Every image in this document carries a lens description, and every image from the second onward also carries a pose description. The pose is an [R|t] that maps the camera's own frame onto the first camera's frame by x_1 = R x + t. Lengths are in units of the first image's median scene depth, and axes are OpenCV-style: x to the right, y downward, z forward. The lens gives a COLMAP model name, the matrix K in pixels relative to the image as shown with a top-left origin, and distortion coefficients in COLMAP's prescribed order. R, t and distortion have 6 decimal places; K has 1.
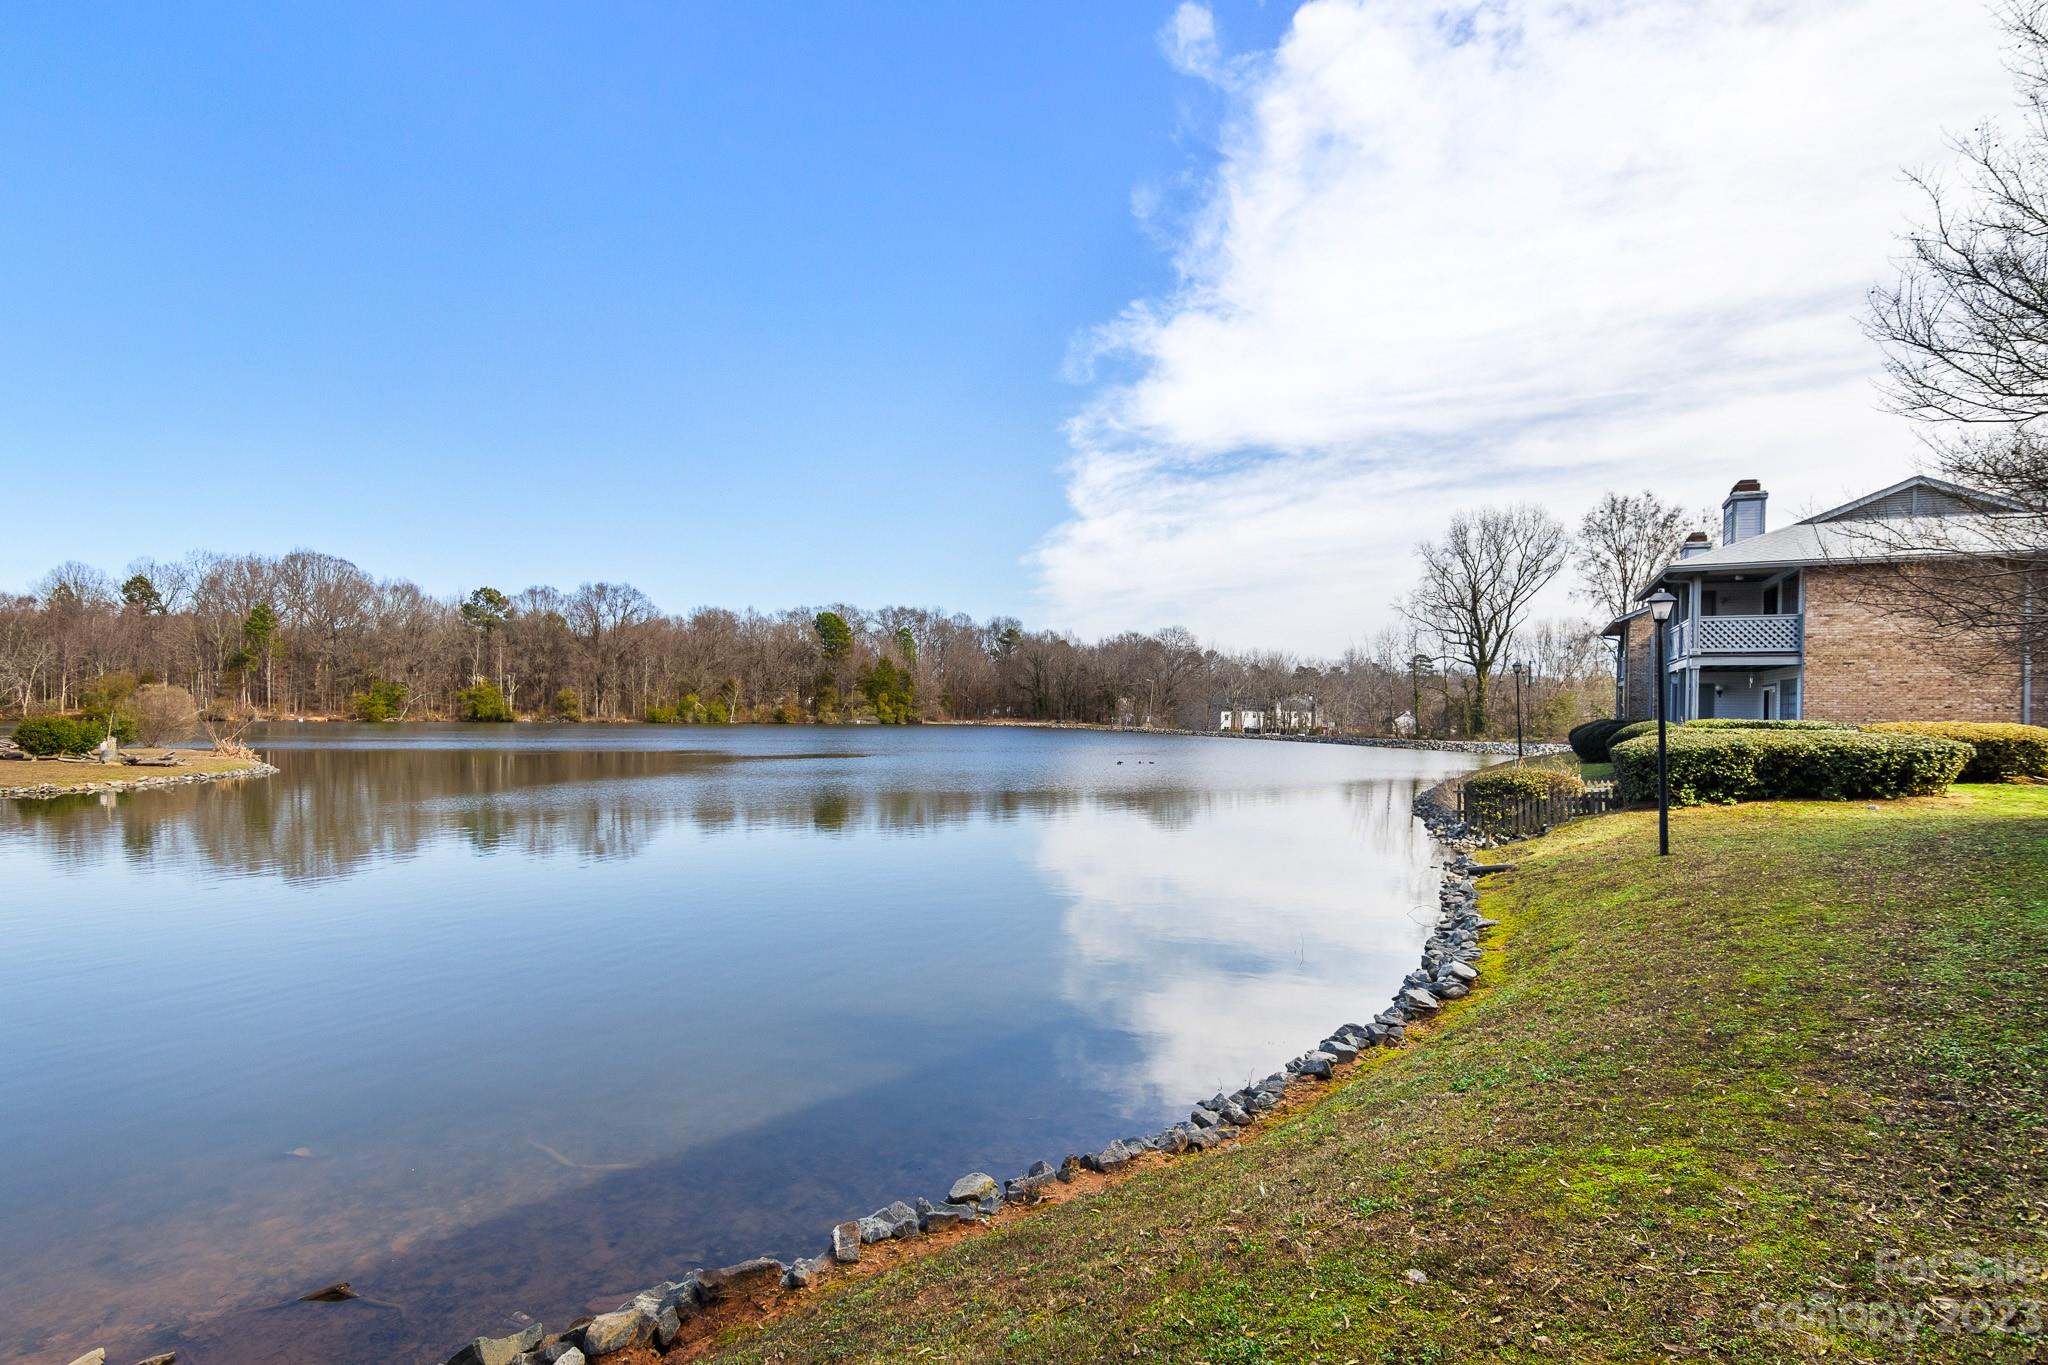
lens RADIAL K [[1046.2, 0, 1018.8], [0, 1046.2, 717.1], [0, 0, 1]] dist [-0.004652, 0.004057]
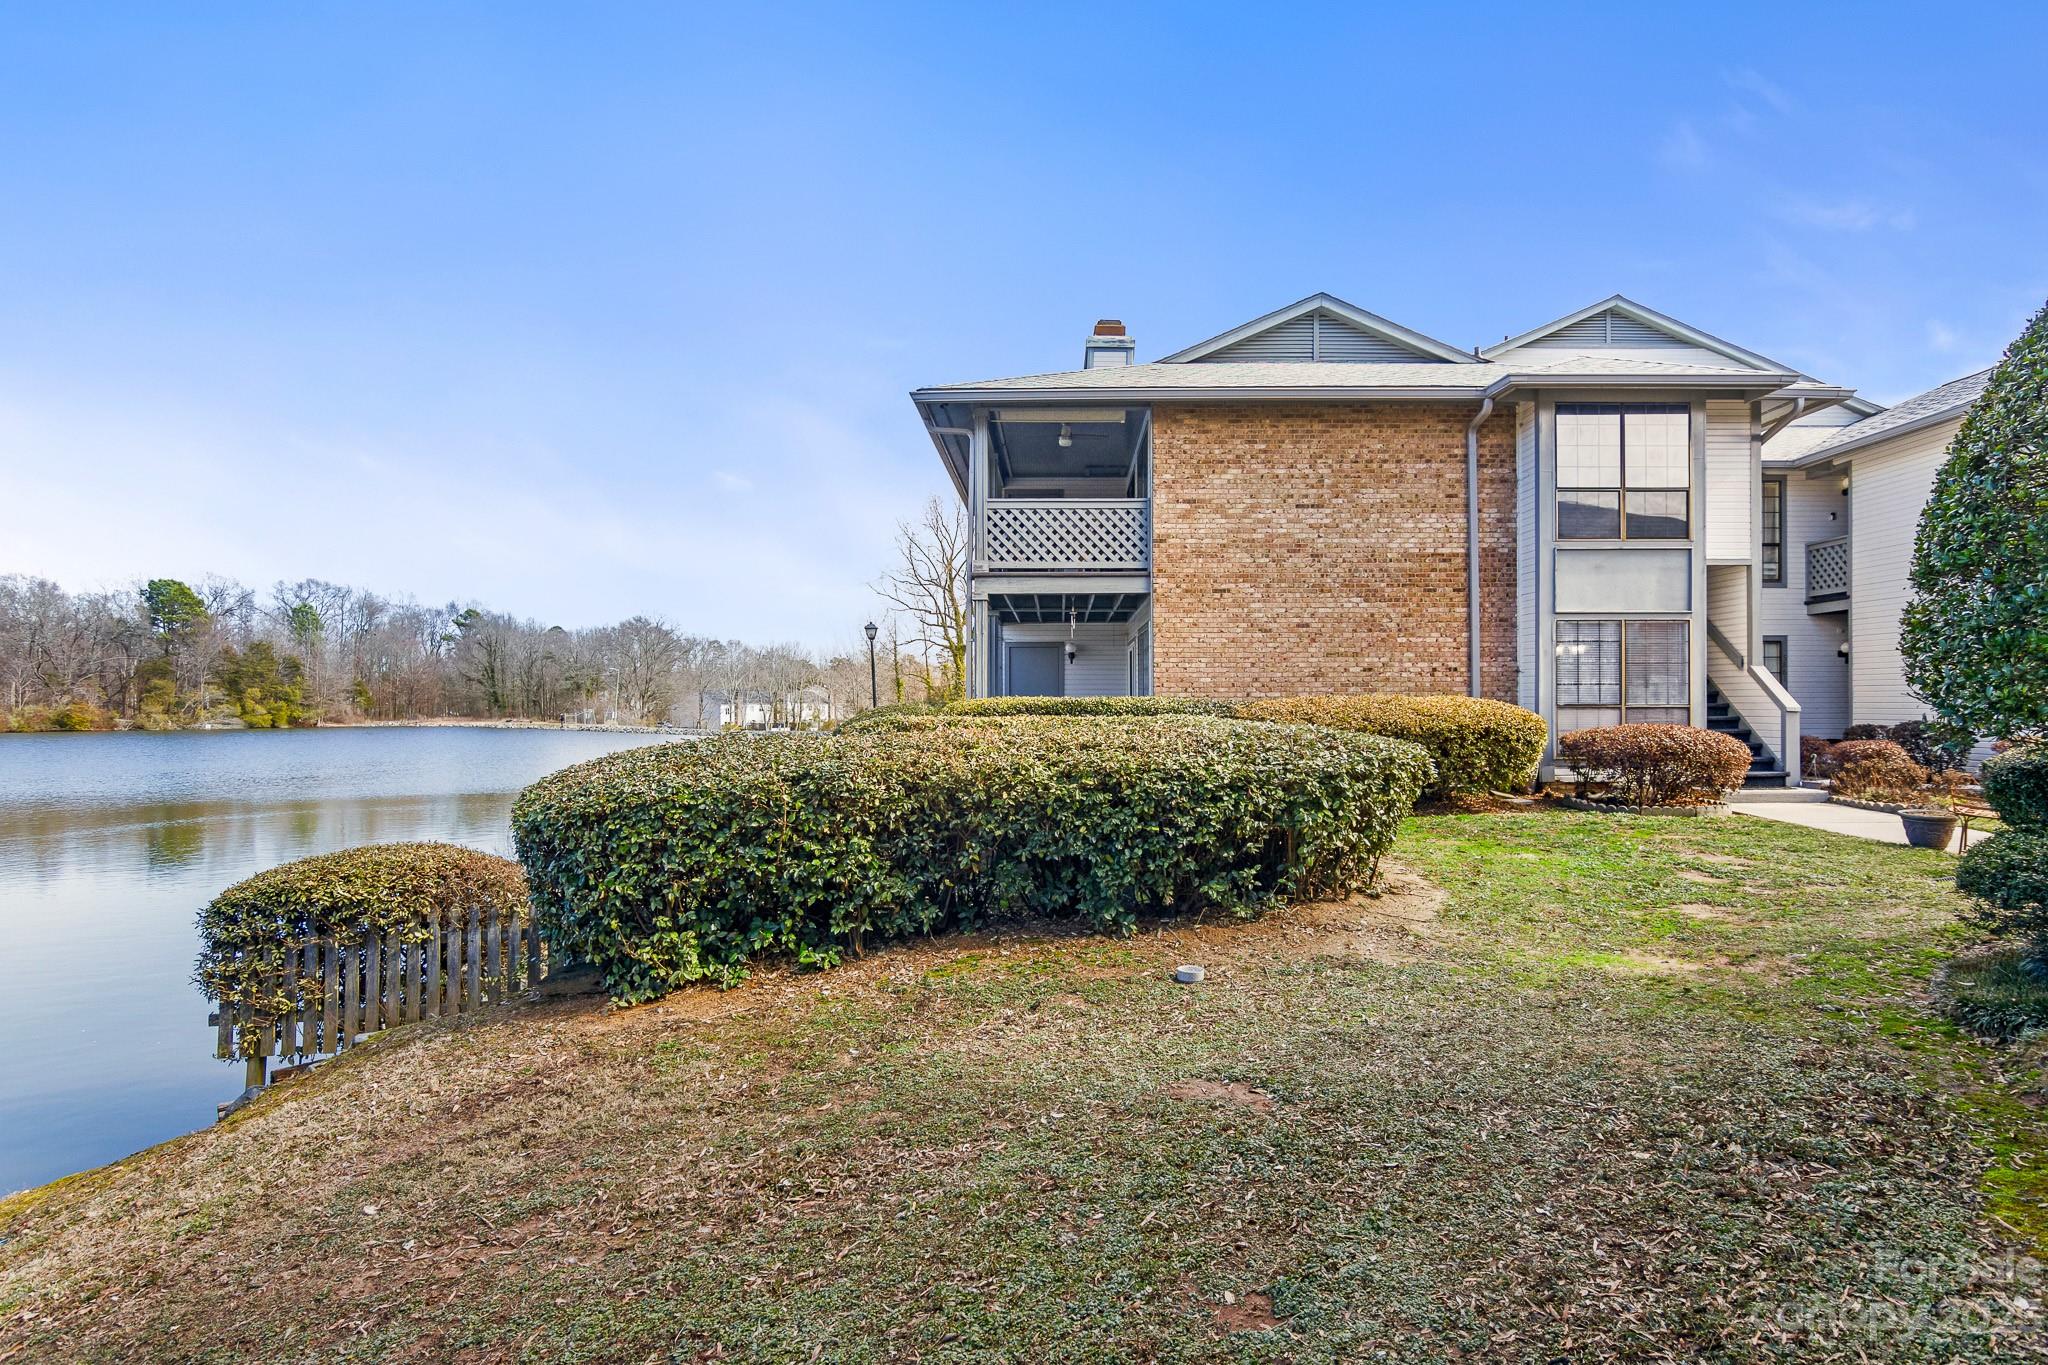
lens RADIAL K [[1046.2, 0, 1026.1], [0, 1046.2, 703.7], [0, 0, 1]] dist [-0.004652, 0.004057]
pose [[0.913852, -0.014886, 0.405775, 0.472207], [0.017750, 0.999837, -0.003295, 0.007002], [-0.405660, 0.010213, 0.913967, 0.536997]]
